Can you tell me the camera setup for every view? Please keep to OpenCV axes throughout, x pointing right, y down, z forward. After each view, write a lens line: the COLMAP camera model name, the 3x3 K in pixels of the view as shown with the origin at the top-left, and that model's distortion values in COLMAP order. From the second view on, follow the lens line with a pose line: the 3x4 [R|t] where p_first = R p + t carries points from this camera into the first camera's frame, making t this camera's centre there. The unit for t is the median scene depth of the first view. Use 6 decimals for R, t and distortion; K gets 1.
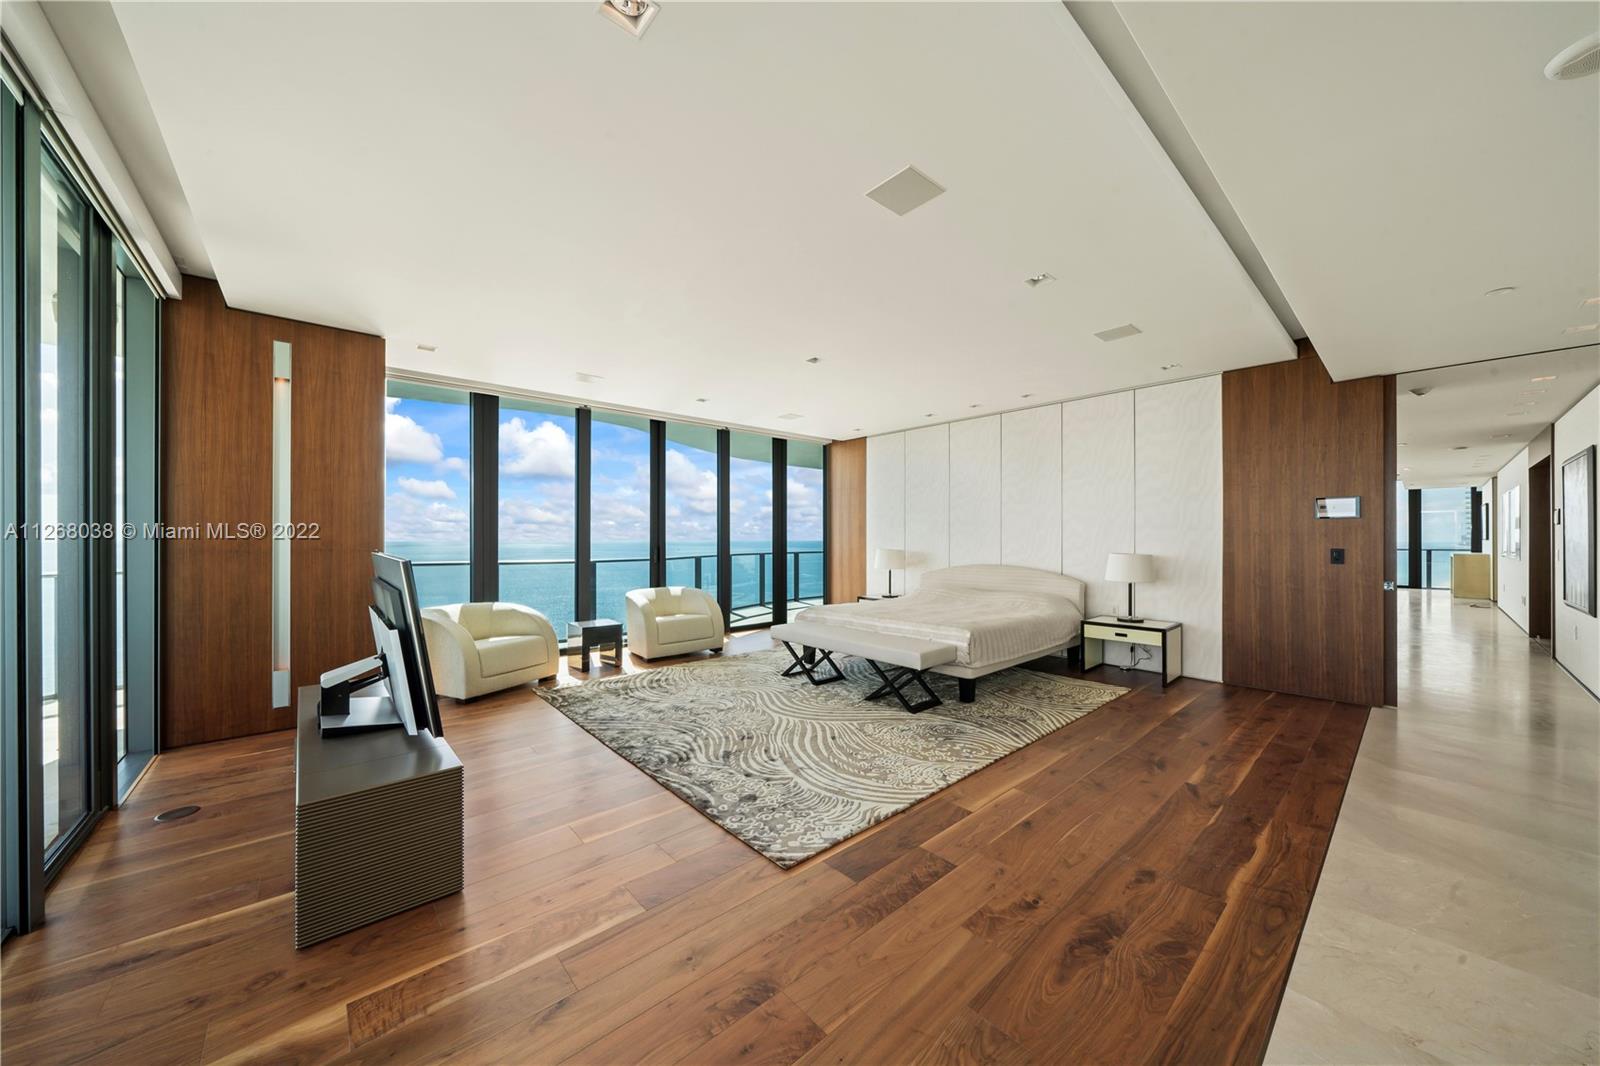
lens RADIAL K [[543.3, 0, 800.8], [0, 543.3, 541.7], [0, 0, 1]] dist [-0.001092, -0.000159]
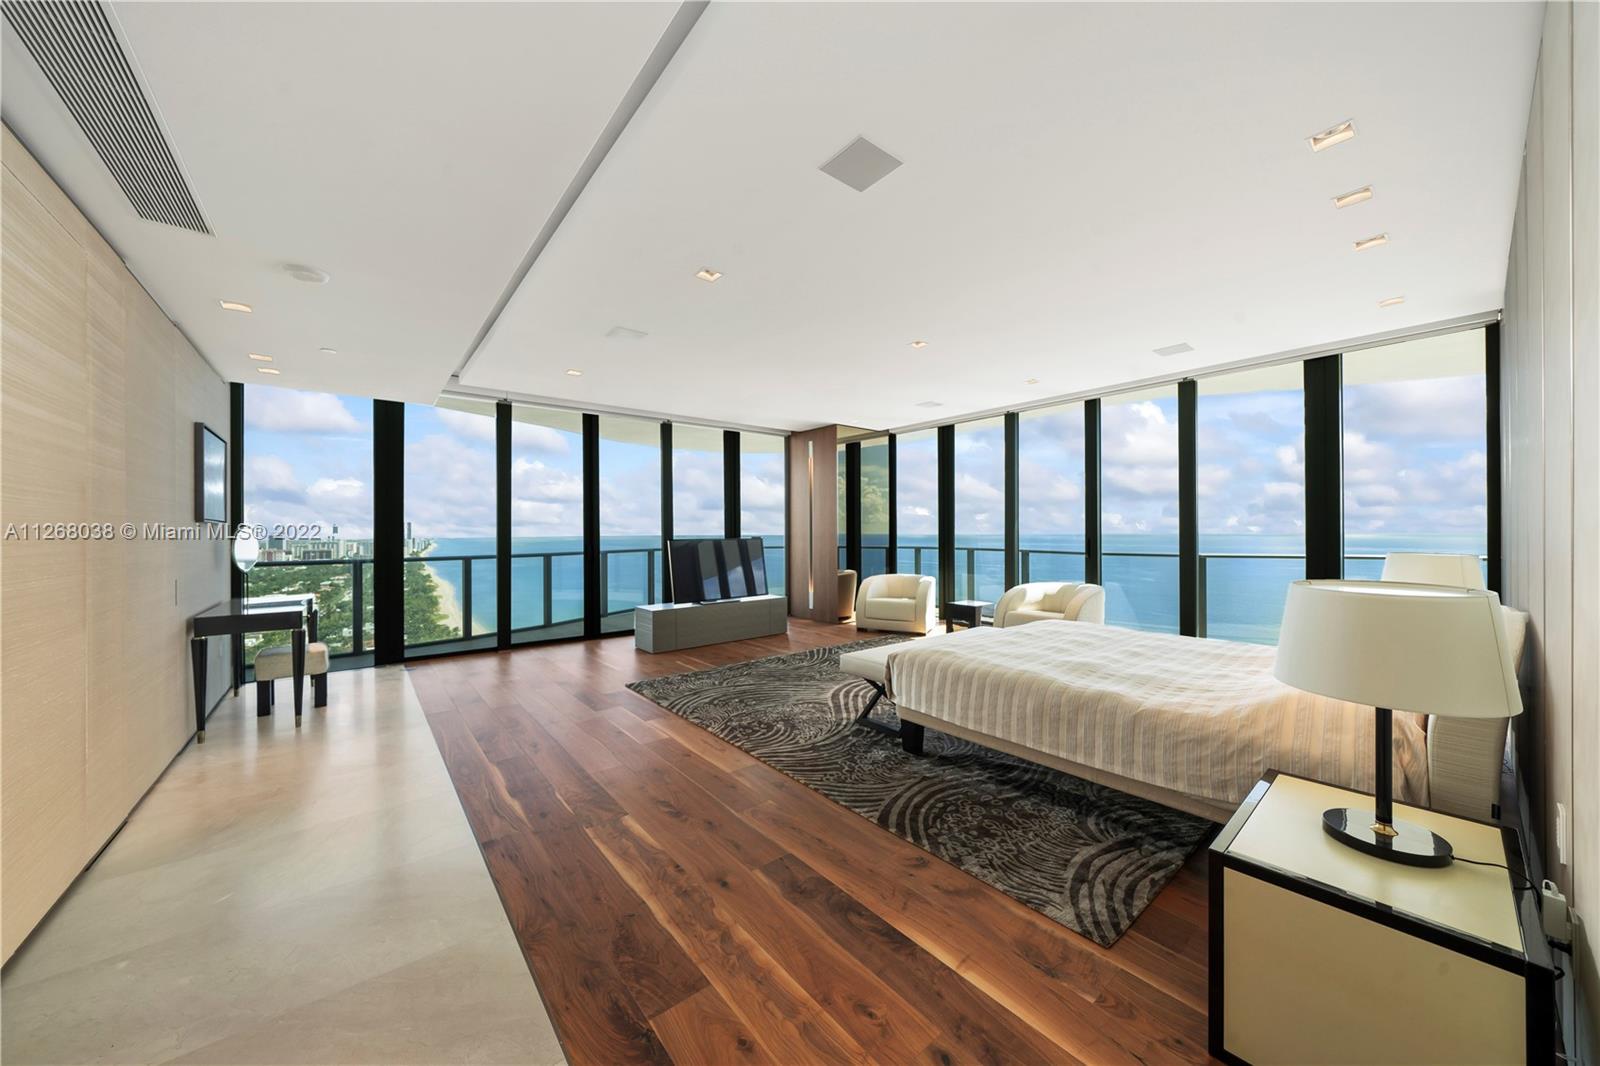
lens RADIAL K [[549.7, 0, 800.0], [0, 549.7, 533.0], [0, 0, 1]] dist [-0.001600, -0.000146]
pose [[-0.032204, -0.001122, -0.999481, 1.291881], [0.000805, 0.999999, -0.001148, 0.002912], [0.999481, -0.000841, -0.032203, 1.073012]]
